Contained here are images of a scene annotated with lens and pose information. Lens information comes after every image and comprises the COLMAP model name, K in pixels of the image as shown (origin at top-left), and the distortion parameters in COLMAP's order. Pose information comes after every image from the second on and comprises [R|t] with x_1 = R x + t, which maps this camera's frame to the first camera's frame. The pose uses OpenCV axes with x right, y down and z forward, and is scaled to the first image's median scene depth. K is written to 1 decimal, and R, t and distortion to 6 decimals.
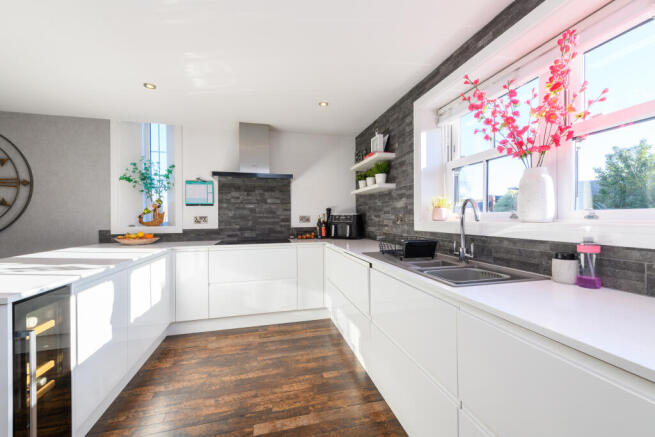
lens RADIAL K [[256.7, 0, 325.2], [0, 256.7, 216.9], [0, 0, 1]] dist [0.013548, -0.001328]
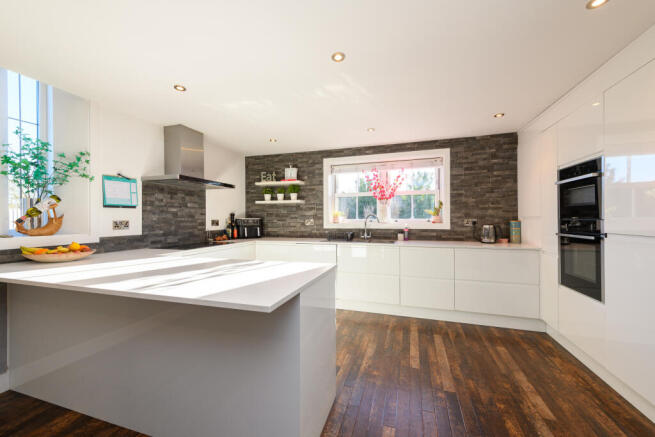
lens RADIAL K [[256.7, 0, 328.7], [0, 256.7, 218.5], [0, 0, 1]] dist [0.013548, -0.001328]
pose [[0.518073, 0.004649, 0.855324, -0.845861], [-0.002958, 0.999989, -0.003644, -0.008271], [-0.855331, -0.000642, 0.518081, 0.016900]]
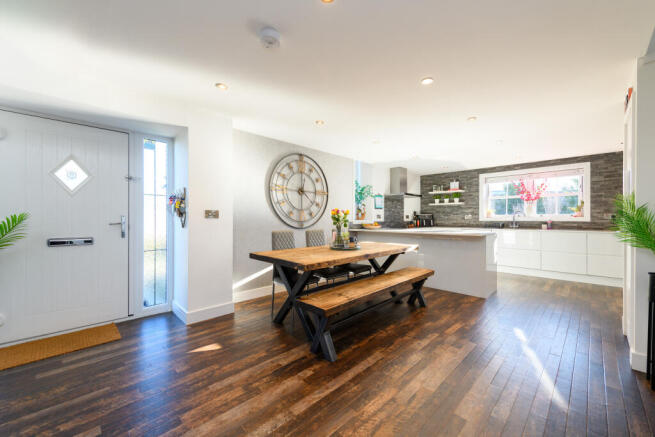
lens RADIAL K [[256.7, 0, 326.6], [0, 256.7, 217.8], [0, 0, 1]] dist [0.013548, -0.001328]
pose [[0.861283, 0.007551, 0.508070, -1.734416], [-0.007385, 0.999970, -0.002343, 0.027003], [-0.508072, -0.001734, 0.861313, -0.381490]]
